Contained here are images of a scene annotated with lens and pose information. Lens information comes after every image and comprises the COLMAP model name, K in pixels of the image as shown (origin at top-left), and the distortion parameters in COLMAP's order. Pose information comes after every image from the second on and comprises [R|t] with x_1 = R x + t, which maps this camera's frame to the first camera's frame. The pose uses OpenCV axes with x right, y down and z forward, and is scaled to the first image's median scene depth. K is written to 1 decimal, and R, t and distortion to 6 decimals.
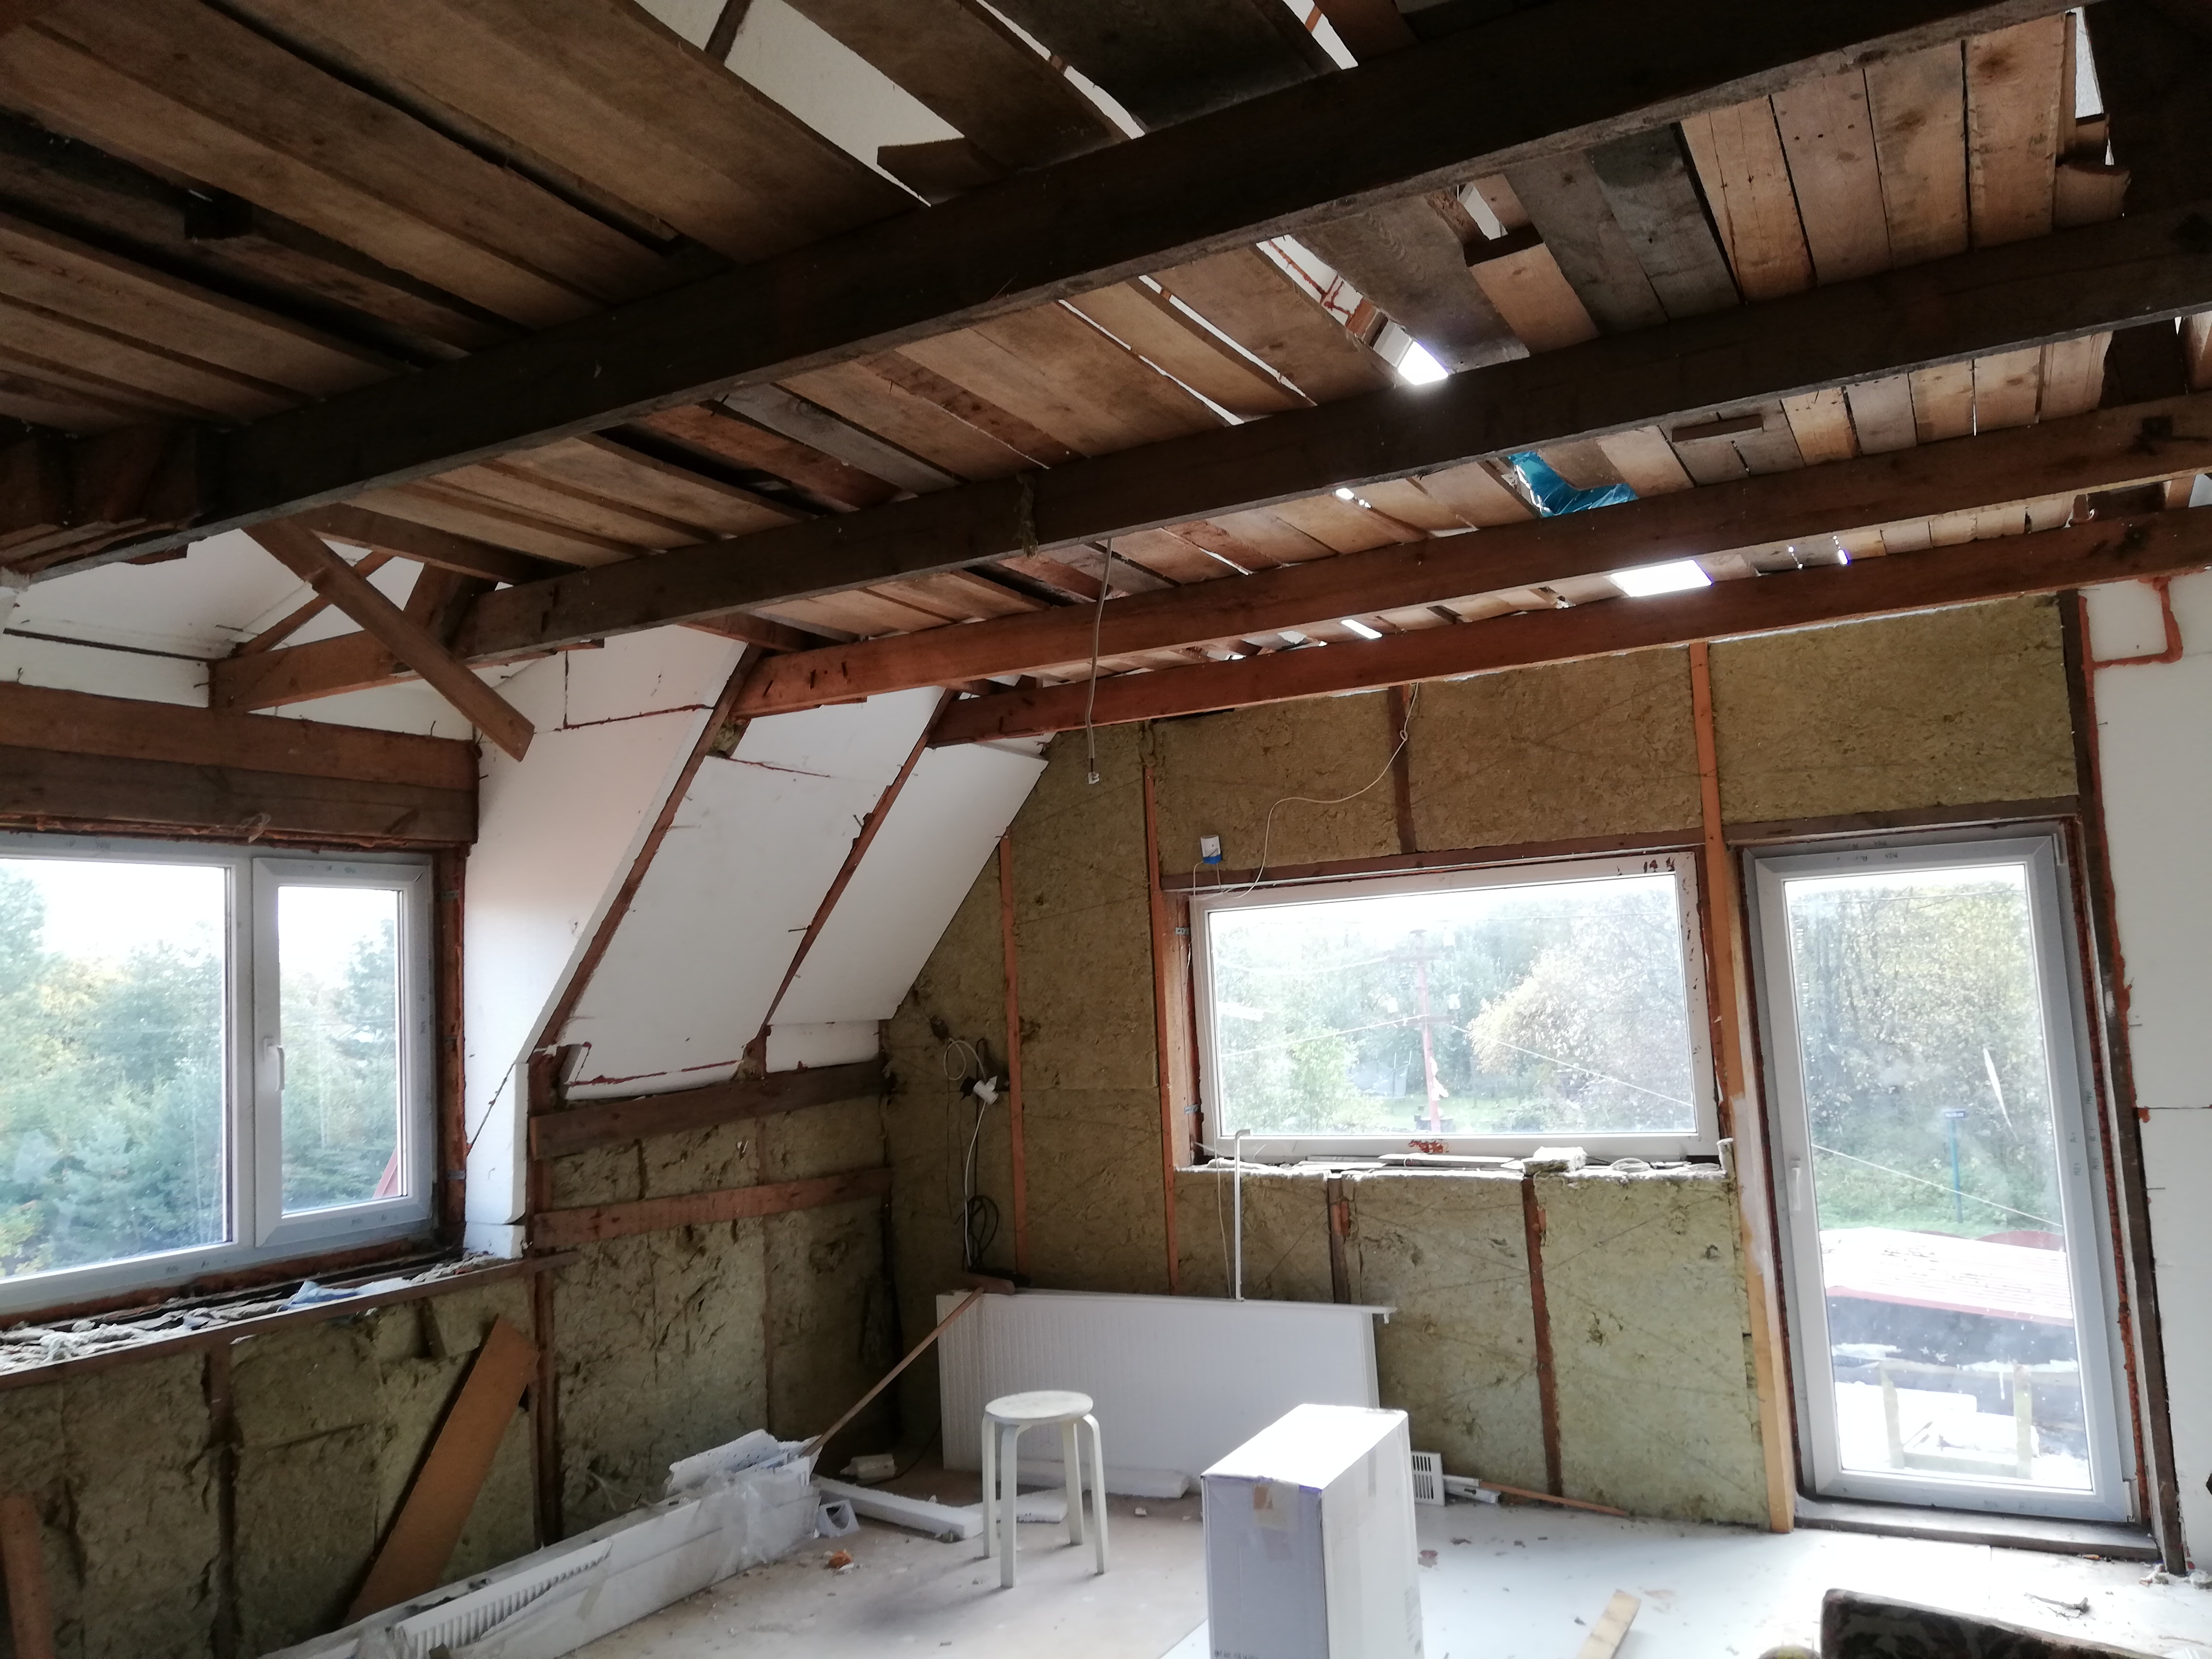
lens RADIAL K [[1648.9, 0, 1119.2], [0, 1648.9, 847.9], [0, 0, 1]] dist [0.063071, -0.072391]
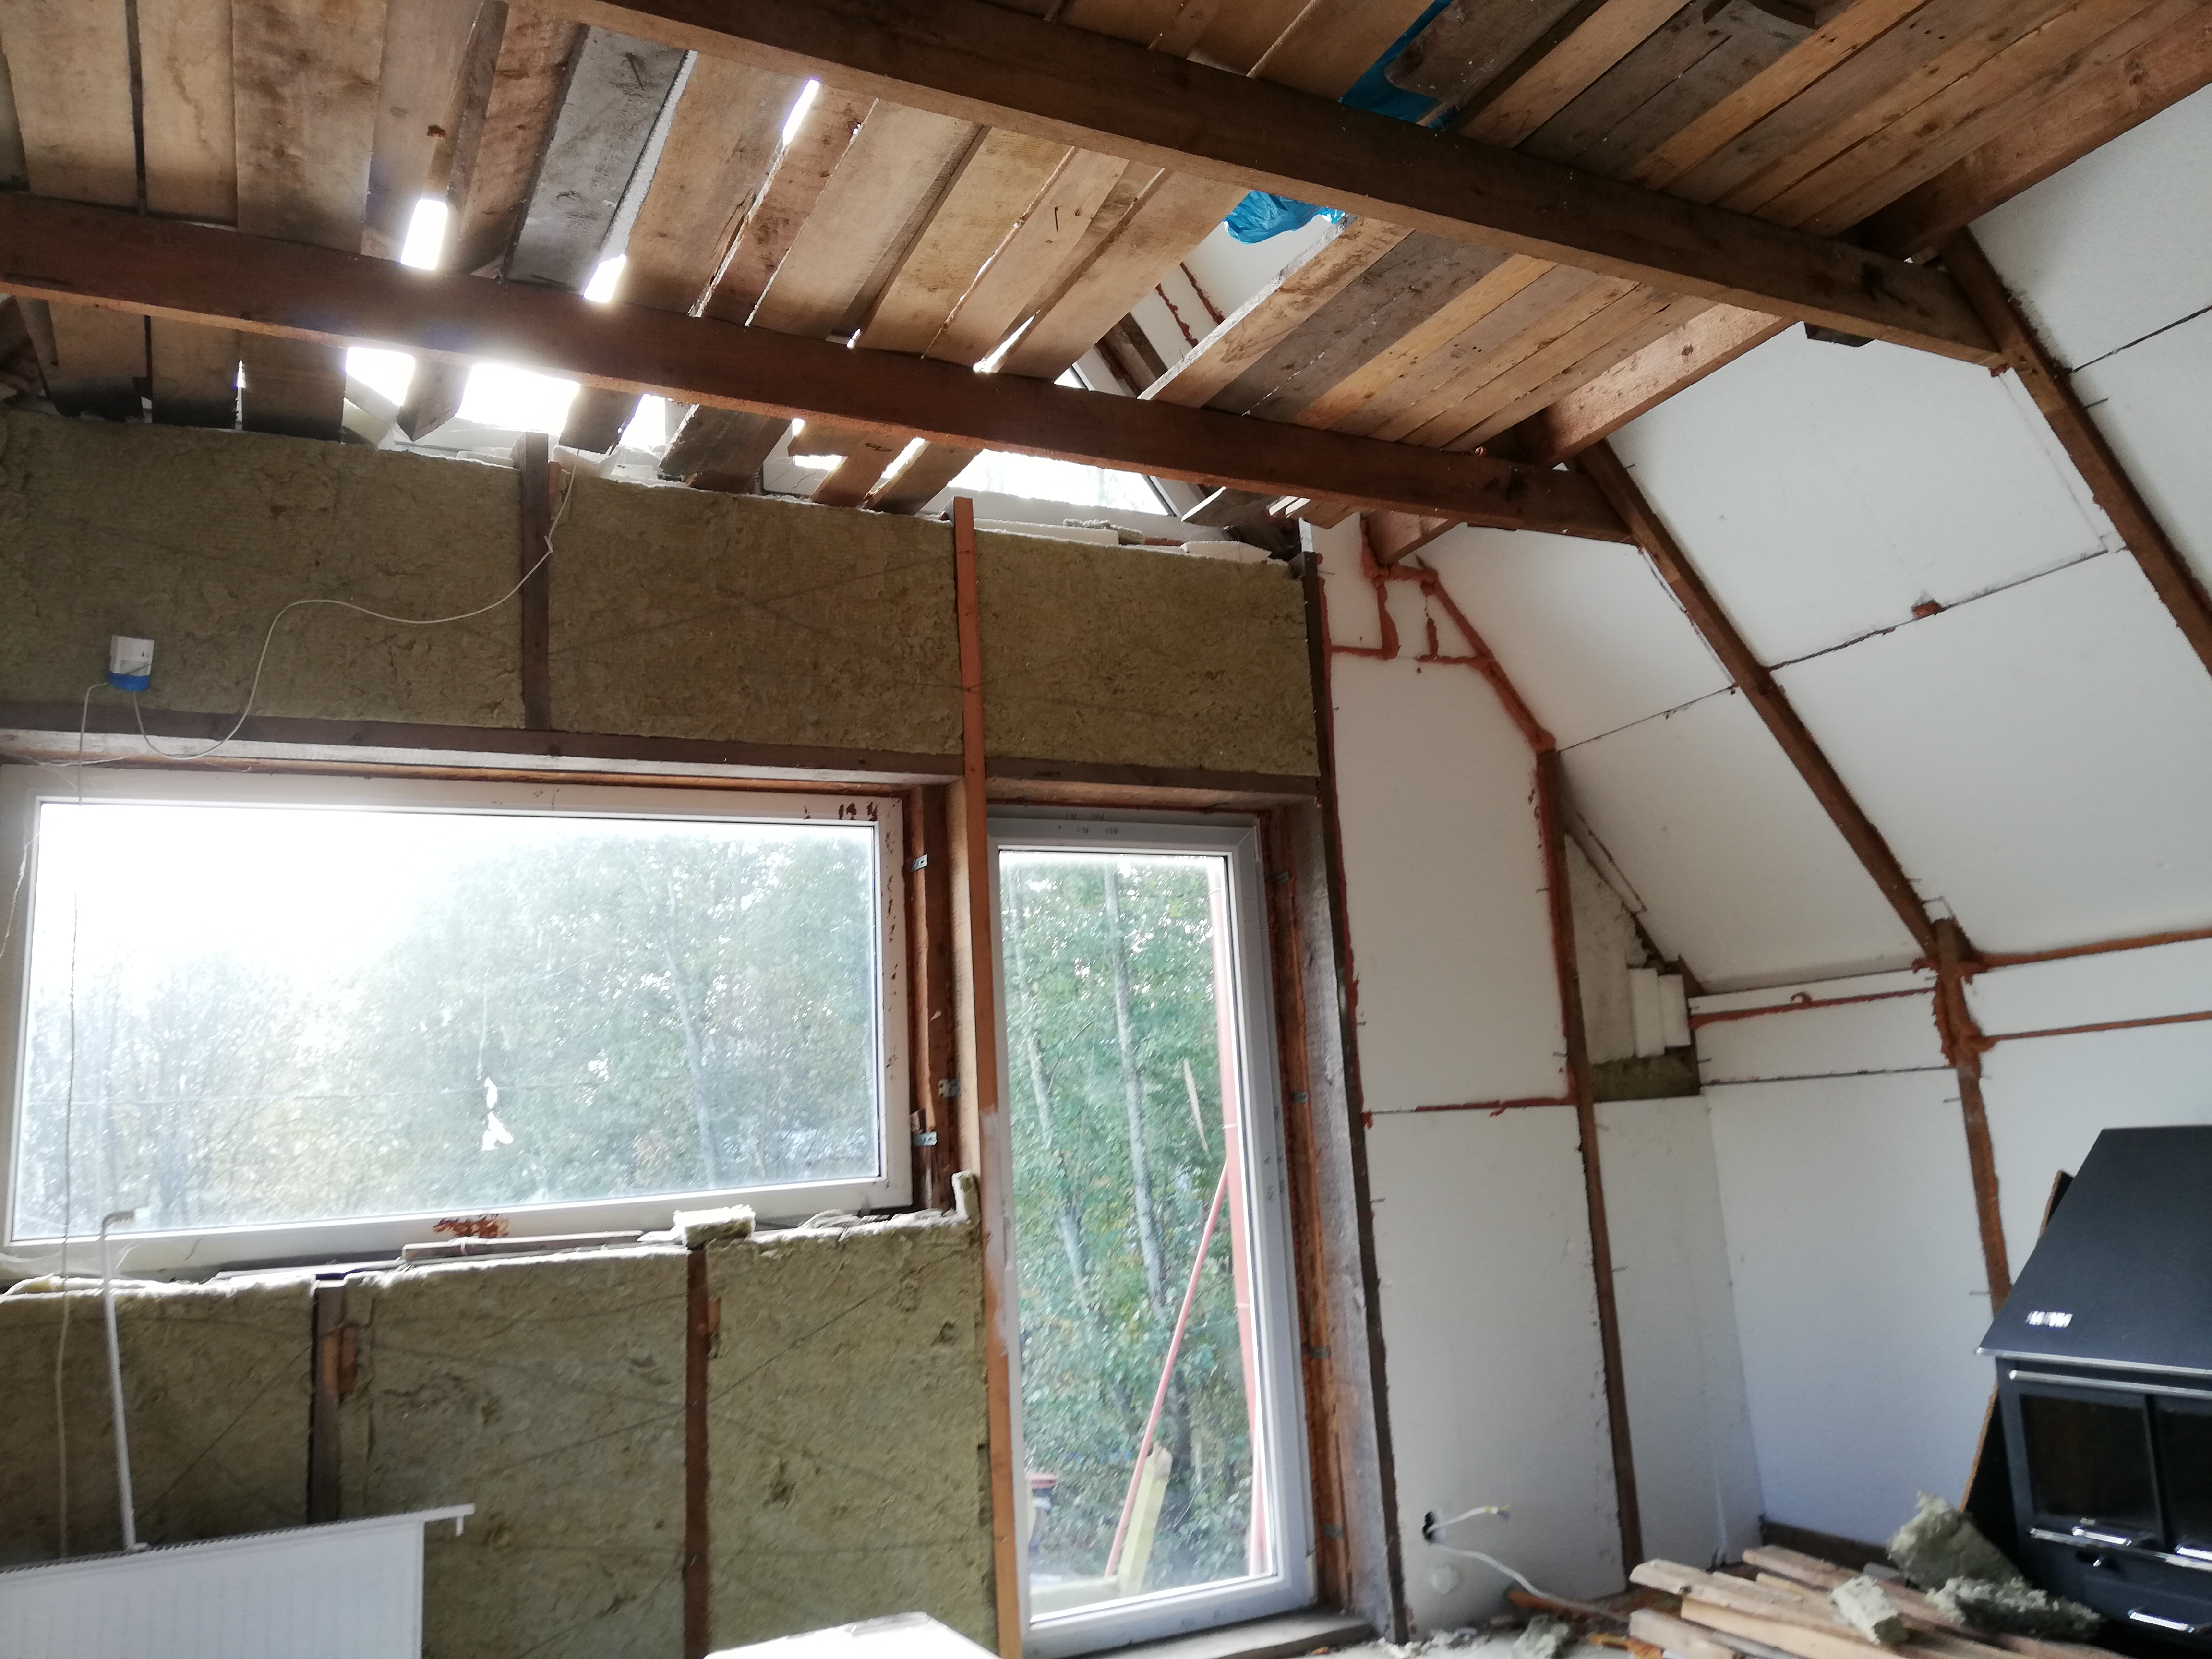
lens RADIAL K [[1648.9, 0, 1107.3], [0, 1648.9, 841.4], [0, 0, 1]] dist [0.063071, -0.072391]
pose [[0.571603, 0.168398, 0.803064, -0.201936], [-0.044301, 0.983620, -0.174728, 0.149674], [-0.819334, 0.064298, 0.569700, 0.501608]]
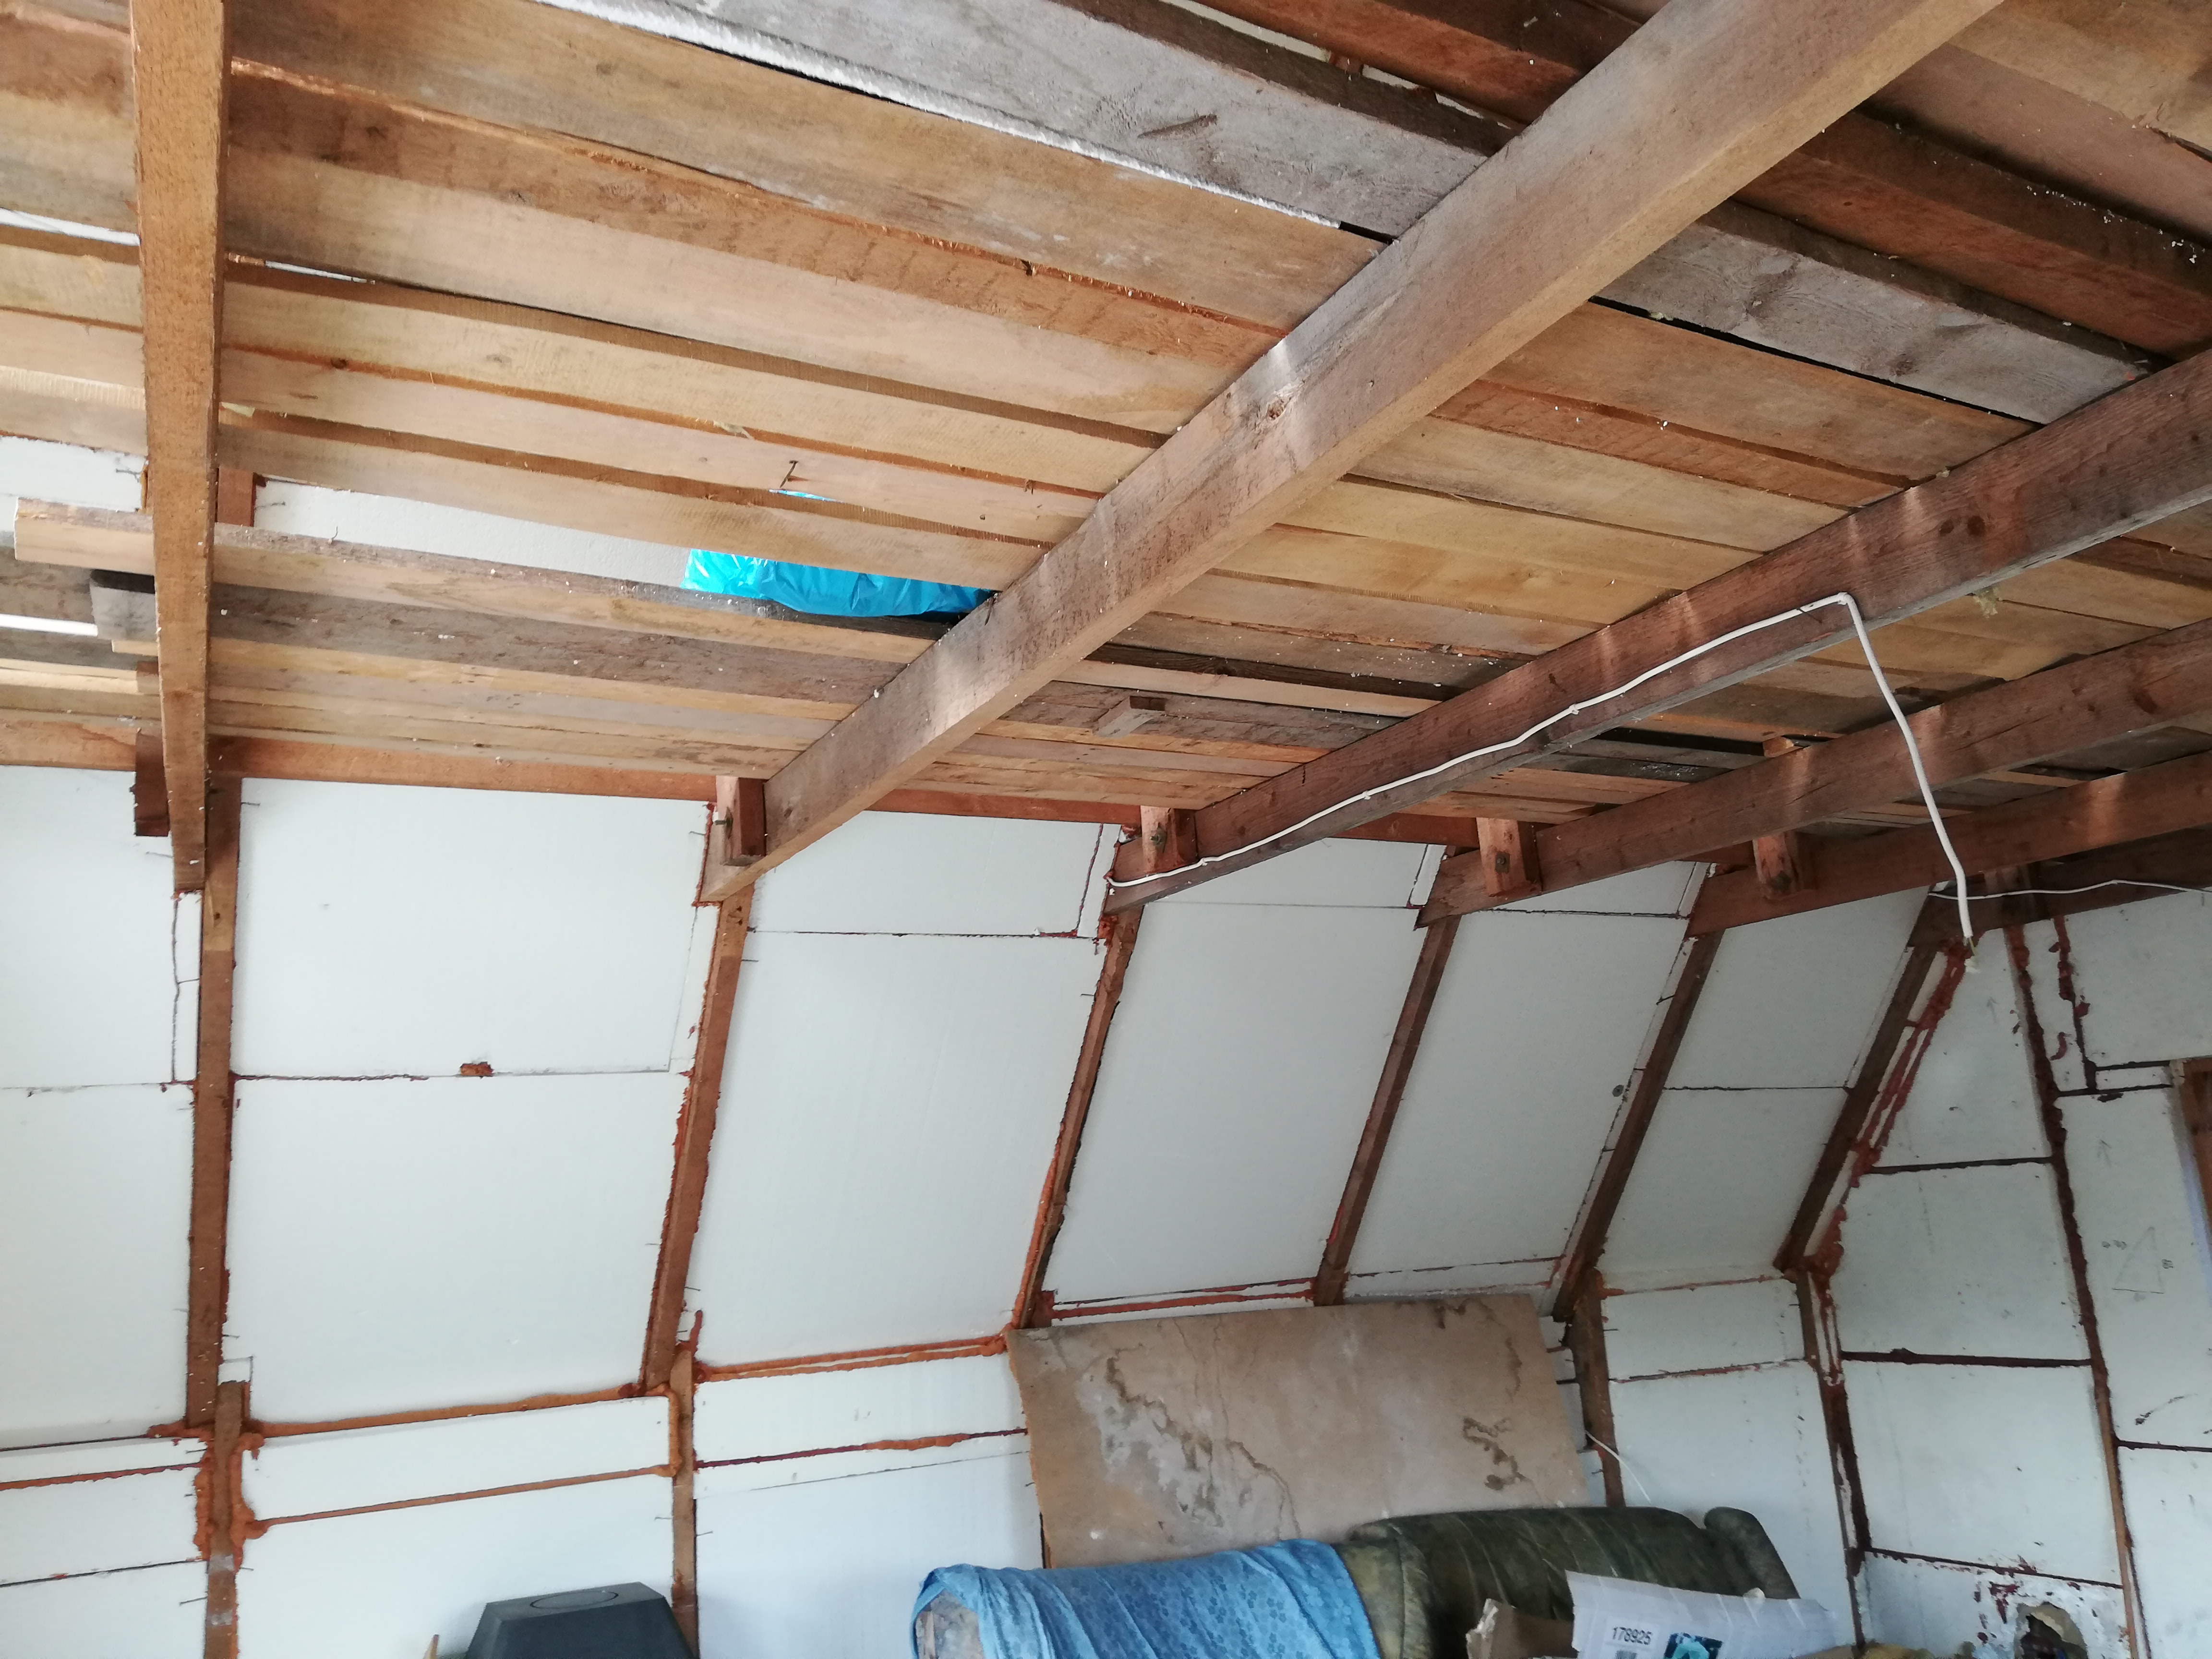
lens RADIAL K [[1648.9, 0, 1105.8], [0, 1648.9, 843.9], [0, 0, 1]] dist [0.063071, -0.072391]
pose [[-0.819661, 0.223742, 0.527347, -0.059383], [0.053437, 0.946420, -0.318487, 0.063848], [-0.570351, -0.232871, -0.787700, 1.000128]]
